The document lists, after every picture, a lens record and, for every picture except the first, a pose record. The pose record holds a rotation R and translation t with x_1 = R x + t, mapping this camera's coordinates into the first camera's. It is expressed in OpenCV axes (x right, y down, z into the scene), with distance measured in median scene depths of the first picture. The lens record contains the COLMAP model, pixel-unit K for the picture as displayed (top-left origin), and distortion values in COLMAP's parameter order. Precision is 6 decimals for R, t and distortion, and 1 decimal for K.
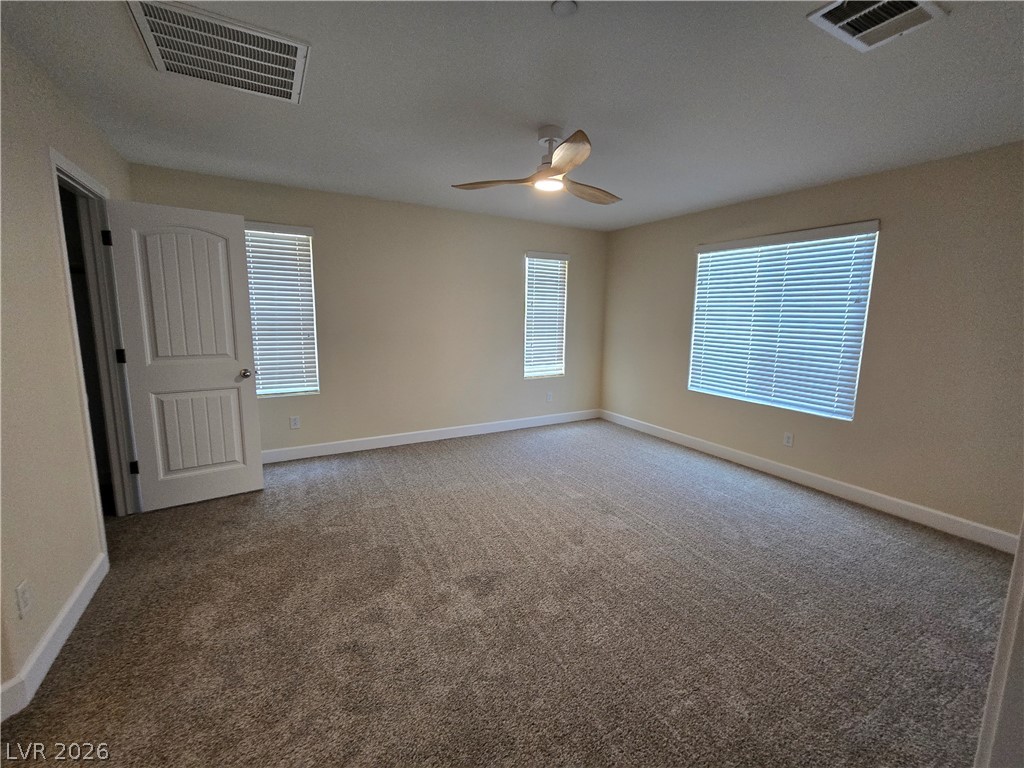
lens RADIAL K [[427.8, 0, 515.4], [0, 427.8, 377.3], [0, 0, 1]] dist [0.003294, 0.001389]
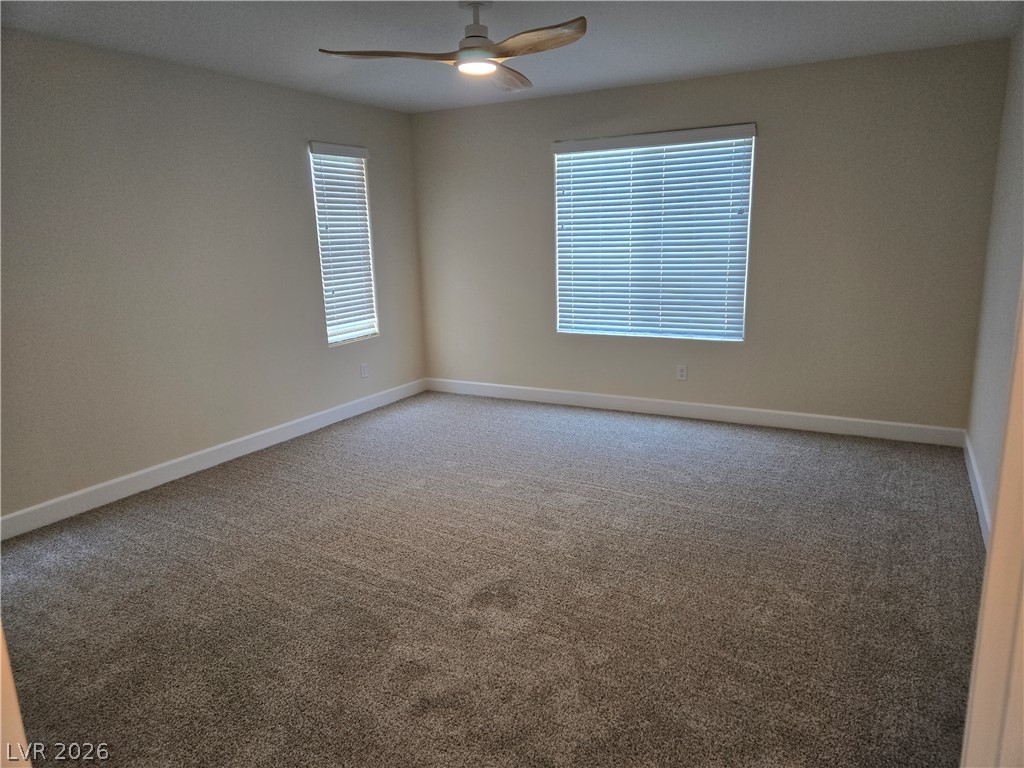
lens RADIAL K [[692.2, 0, 513.8], [0, 692.2, 386.3], [0, 0, 1]] dist [0.084640, -0.064165]
pose [[0.851843, -0.154673, 0.500439, -0.404380], [0.119450, 0.987596, 0.101913, -0.016034], [-0.509995, -0.027036, 0.859753, -0.064526]]
